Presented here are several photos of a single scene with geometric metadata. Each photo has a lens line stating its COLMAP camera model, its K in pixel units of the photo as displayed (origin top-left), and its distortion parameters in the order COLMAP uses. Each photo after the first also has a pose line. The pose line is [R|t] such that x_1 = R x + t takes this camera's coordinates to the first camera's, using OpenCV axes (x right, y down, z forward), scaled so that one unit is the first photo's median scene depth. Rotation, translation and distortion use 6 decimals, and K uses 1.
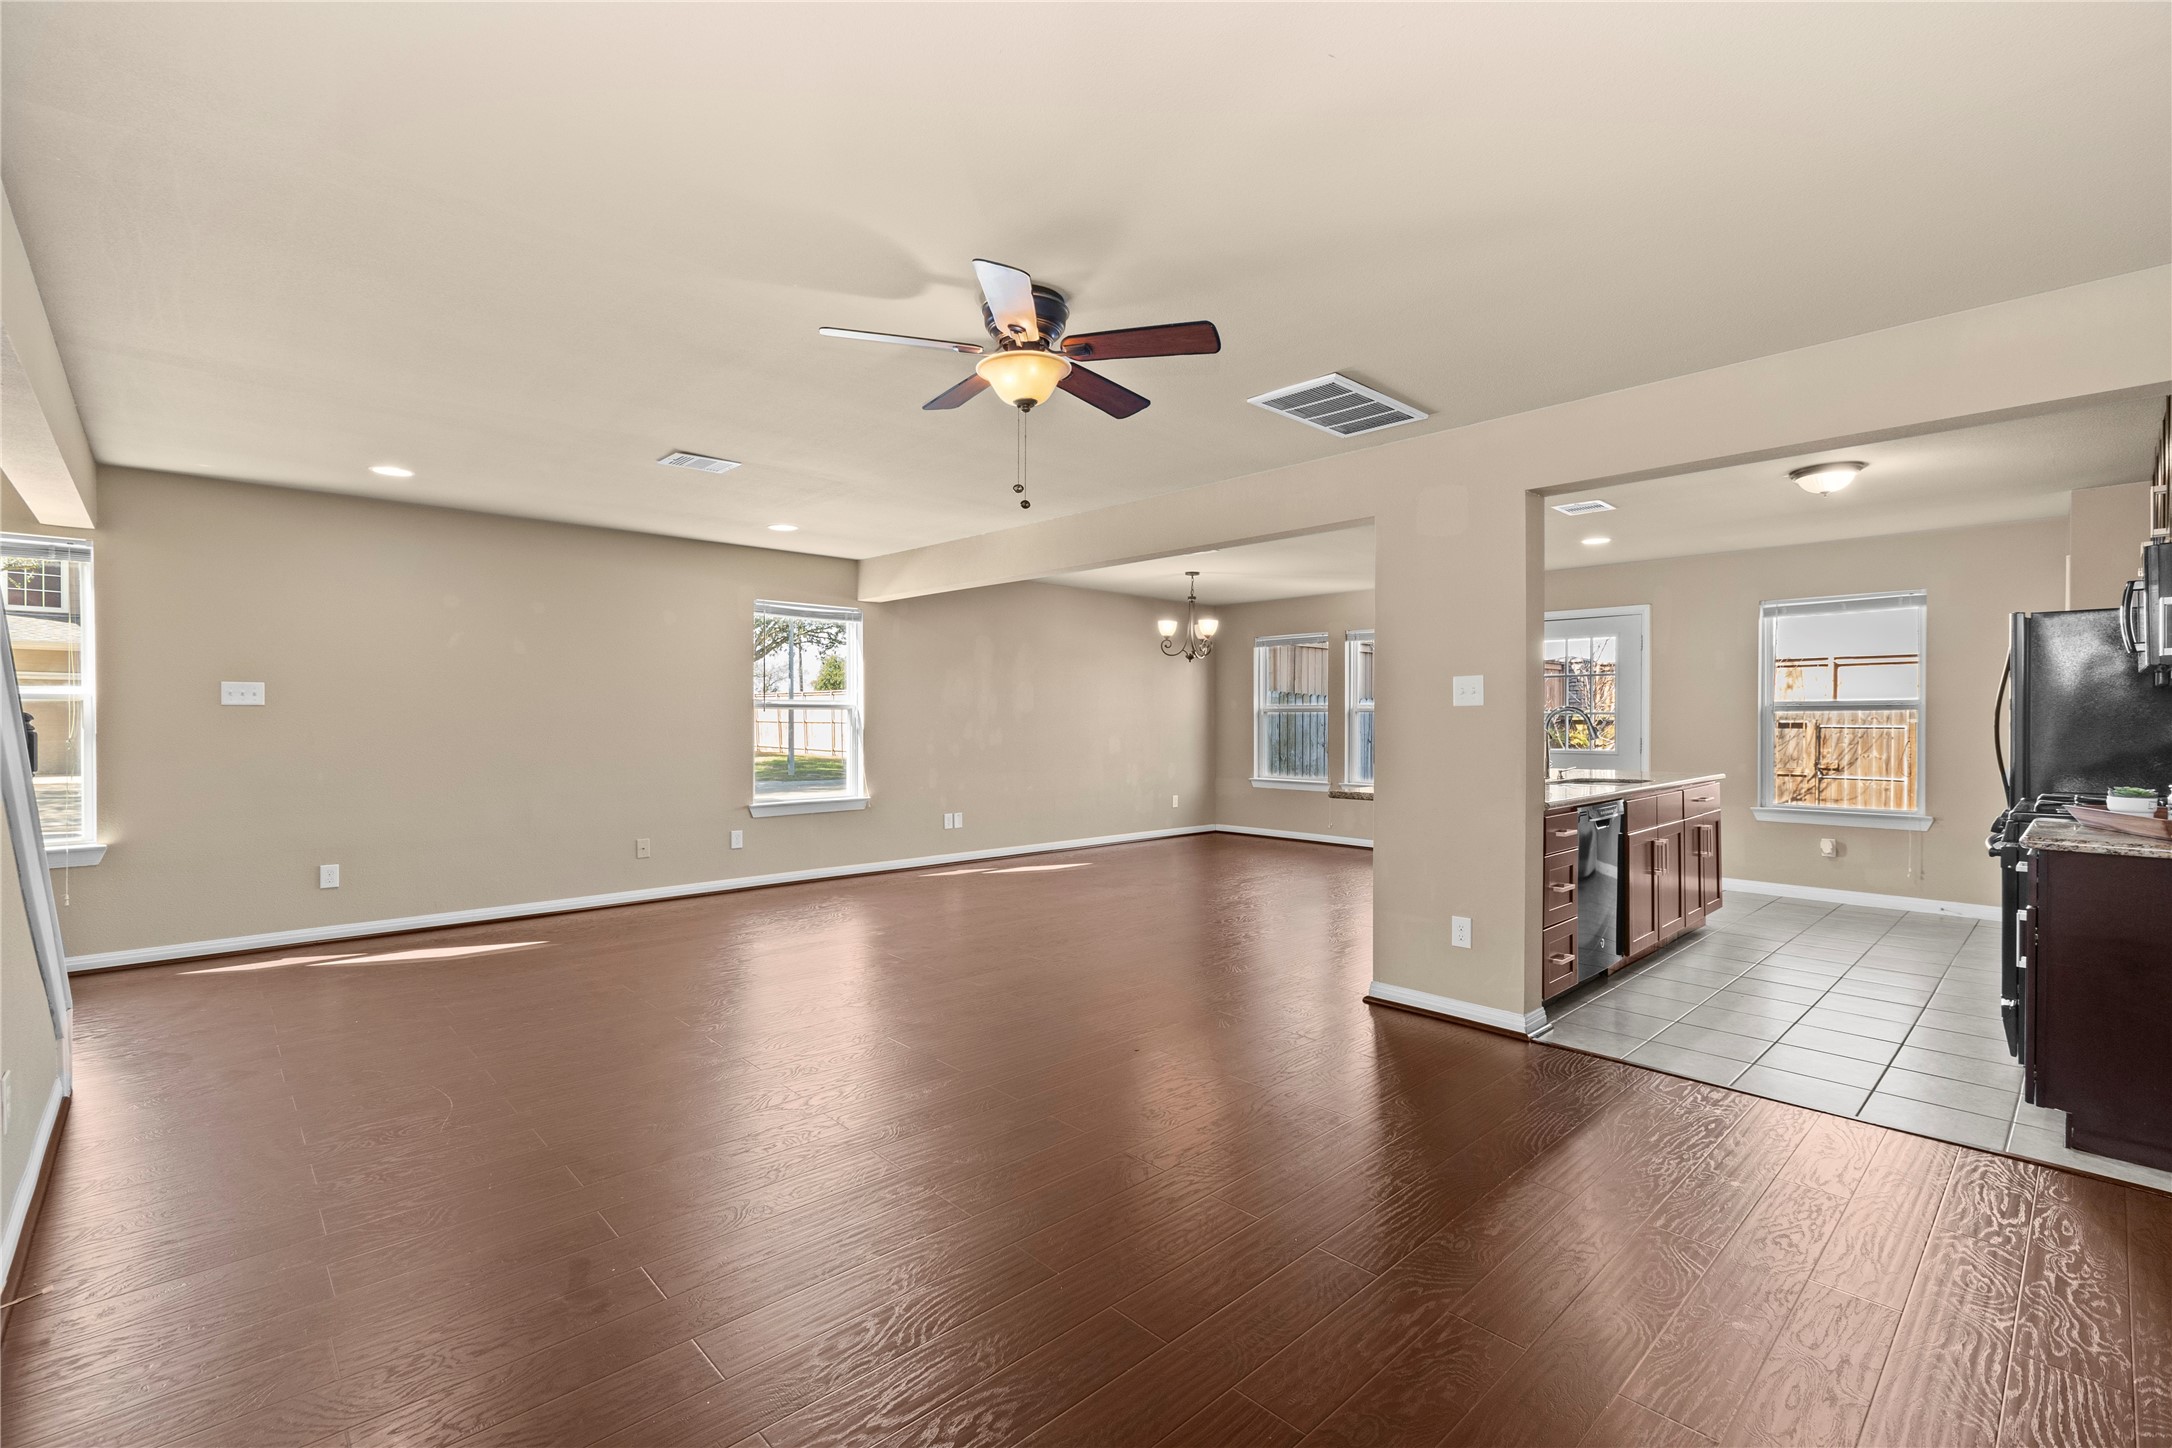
lens RADIAL K [[957.0, 0, 1075.8], [0, 957.0, 720.2], [0, 0, 1]] dist [0.011484, -0.002354]
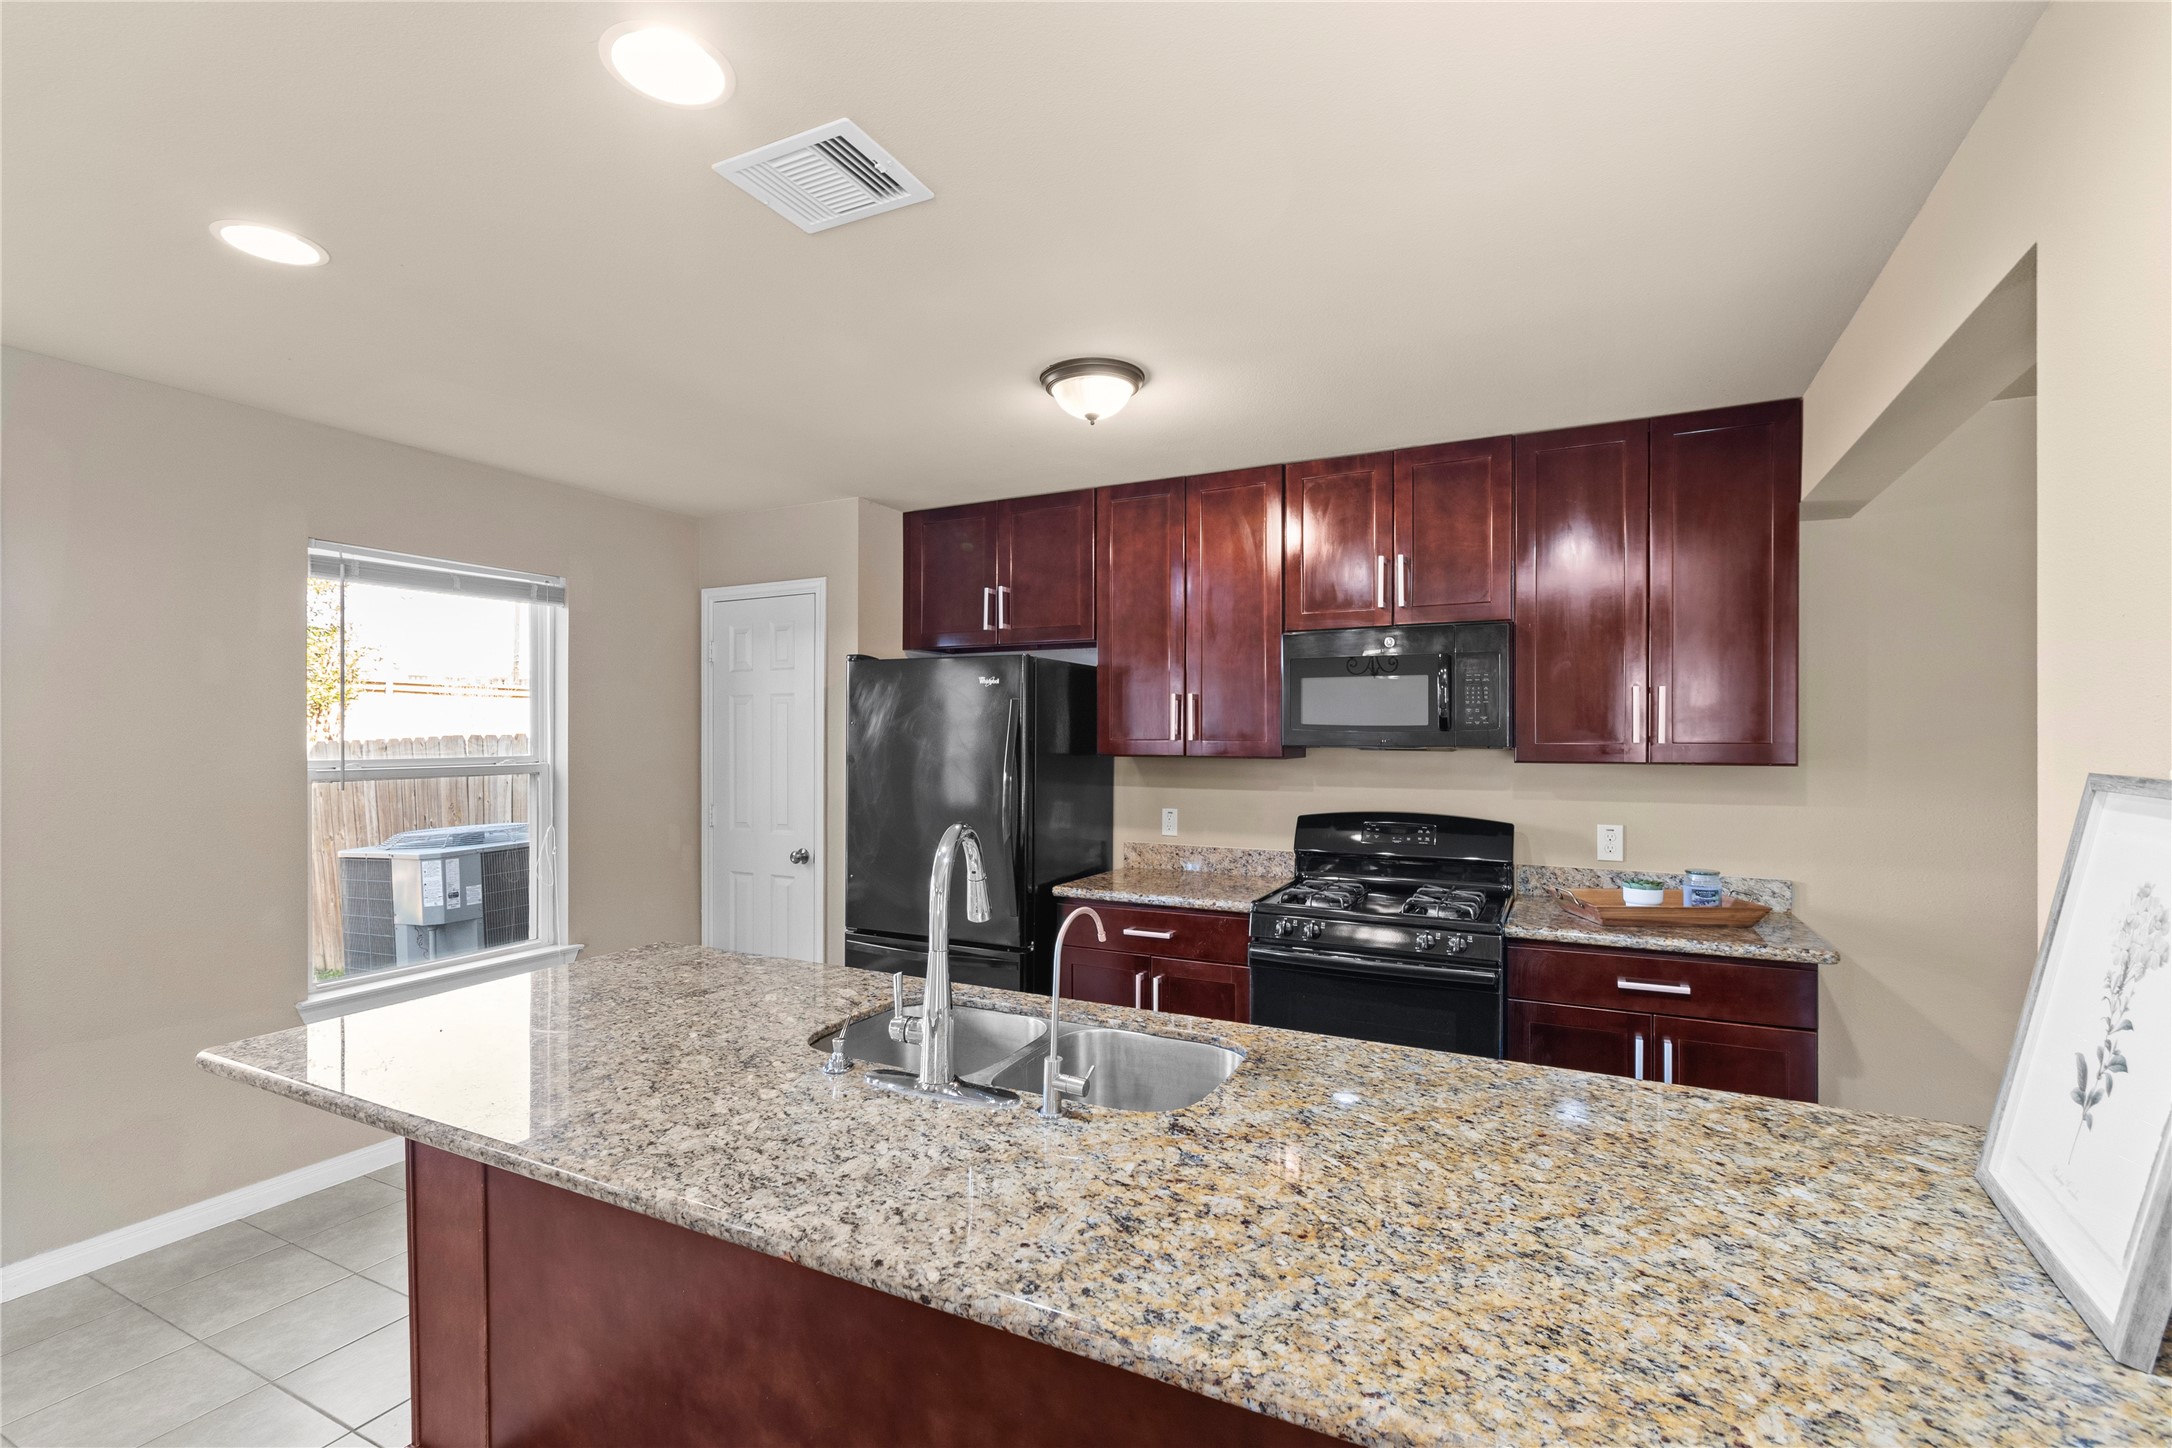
lens RADIAL K [[957.0, 0, 1094.0], [0, 957.0, 731.6], [0, 0, 1]] dist [0.011484, -0.002354]
pose [[-0.329392, 0.004220, 0.944184, 0.116335], [-0.004734, 0.999970, -0.006121, -0.023123], [-0.944181, -0.006486, -0.329362, 0.590173]]
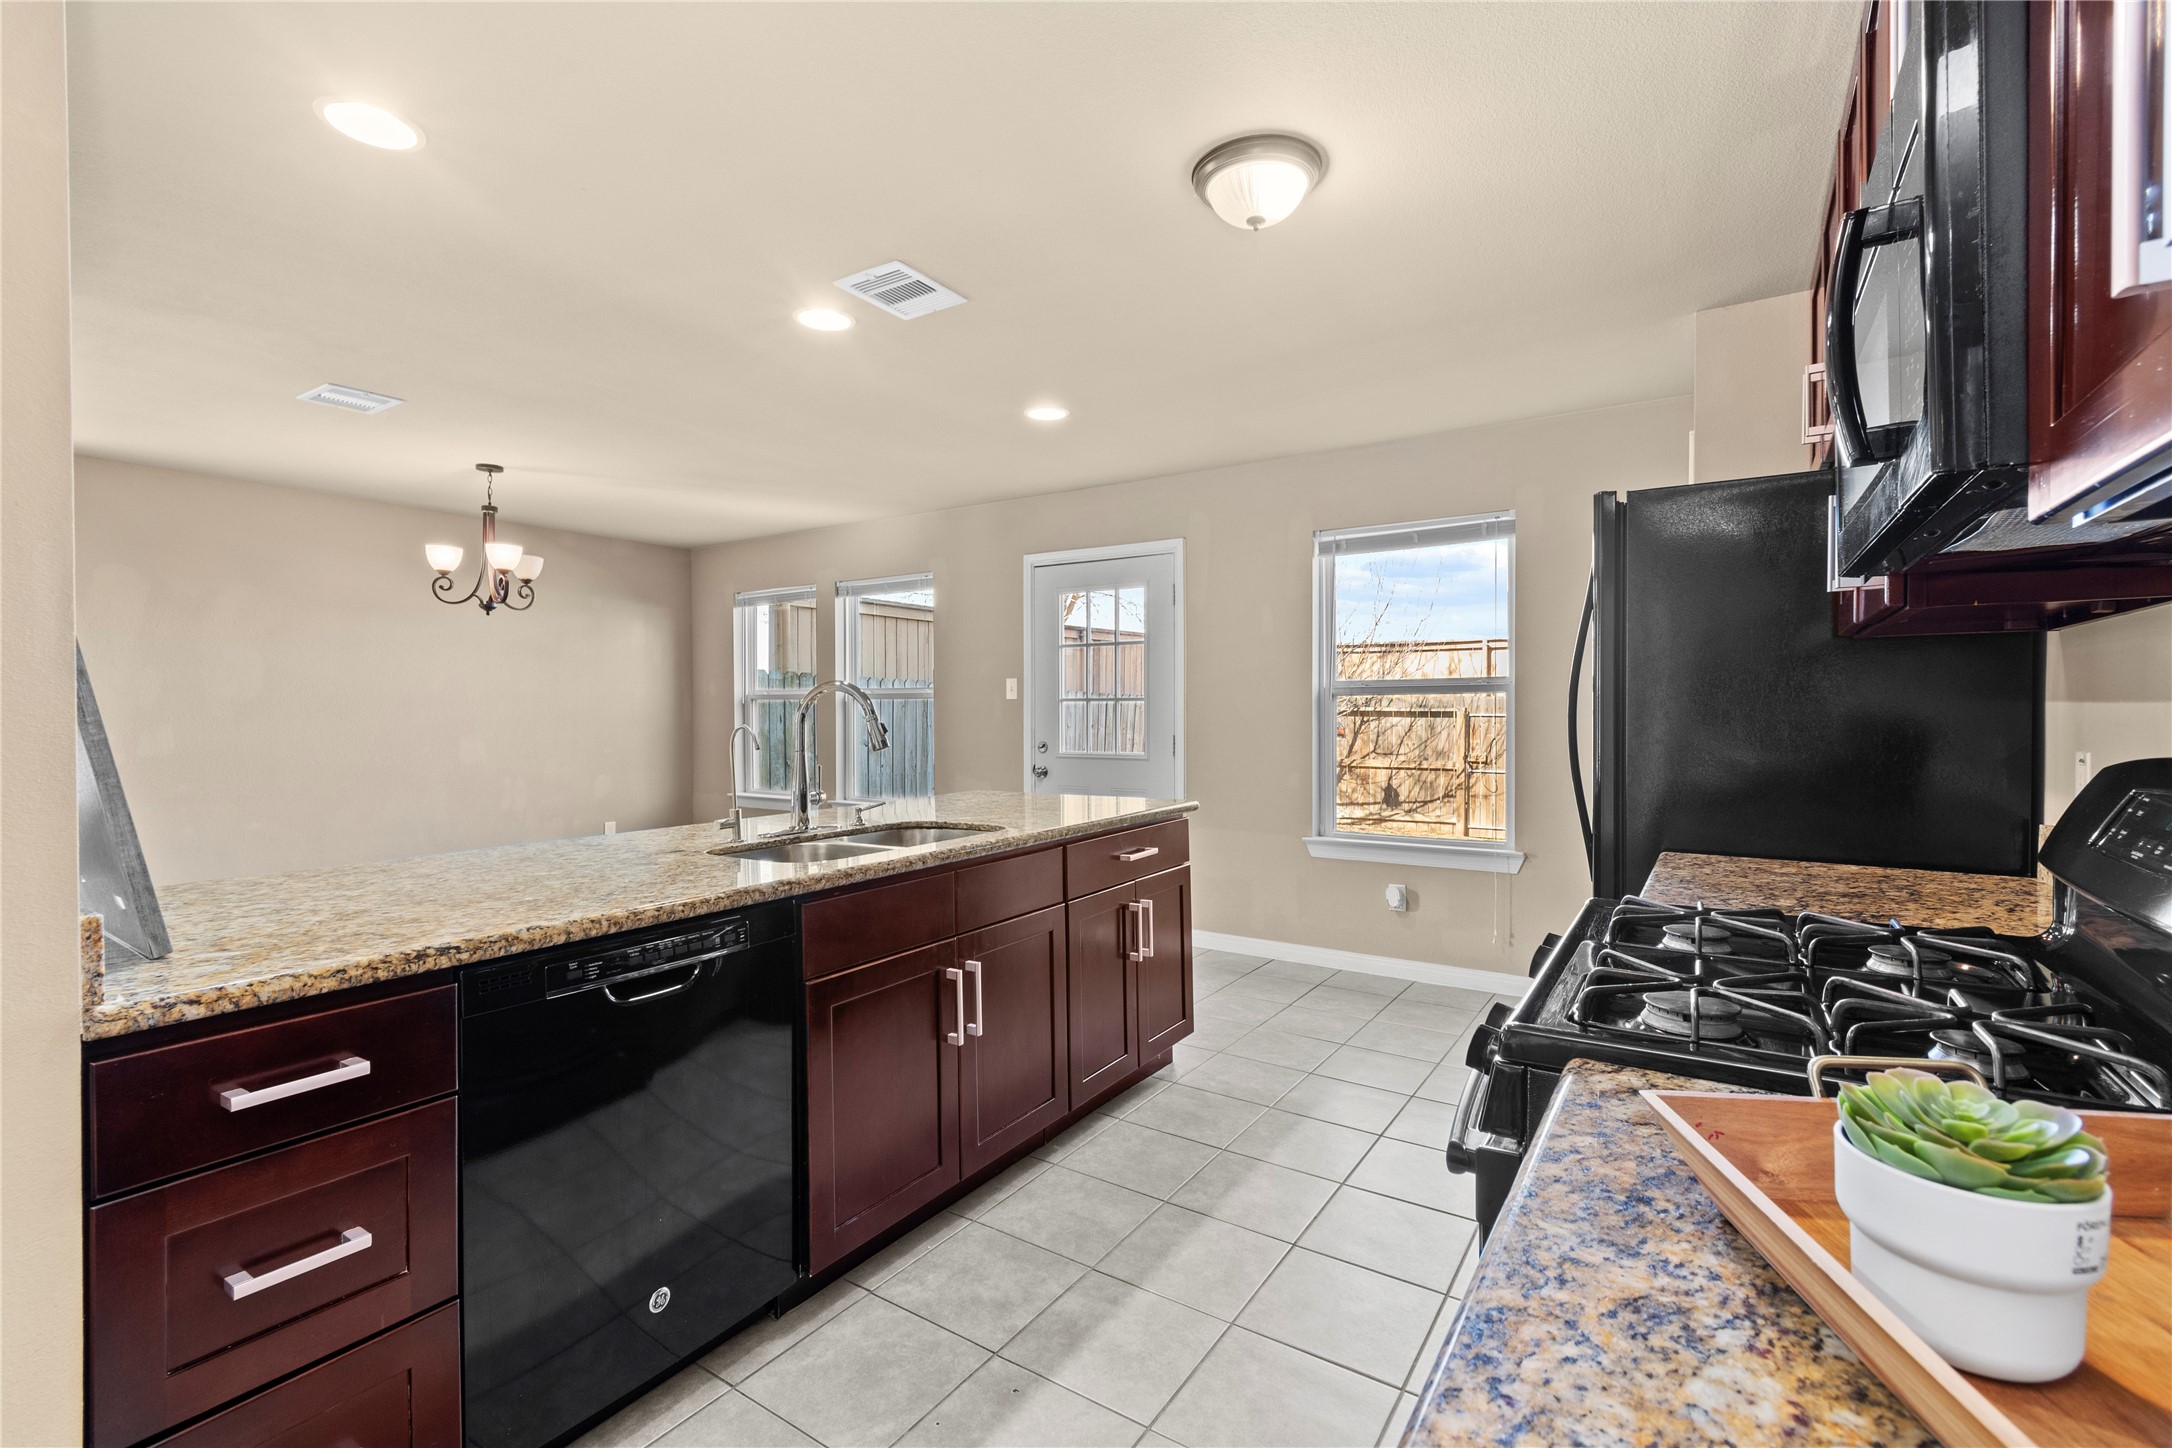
lens RADIAL K [[957.0, 0, 1063.8], [0, 957.0, 717.7], [0, 0, 1]] dist [0.011484, -0.002354]
pose [[0.977286, -0.005190, 0.211861, 0.295175], [0.003782, 0.999968, 0.007051, 0.001139], [-0.211891, -0.006089, 0.977274, 0.283257]]
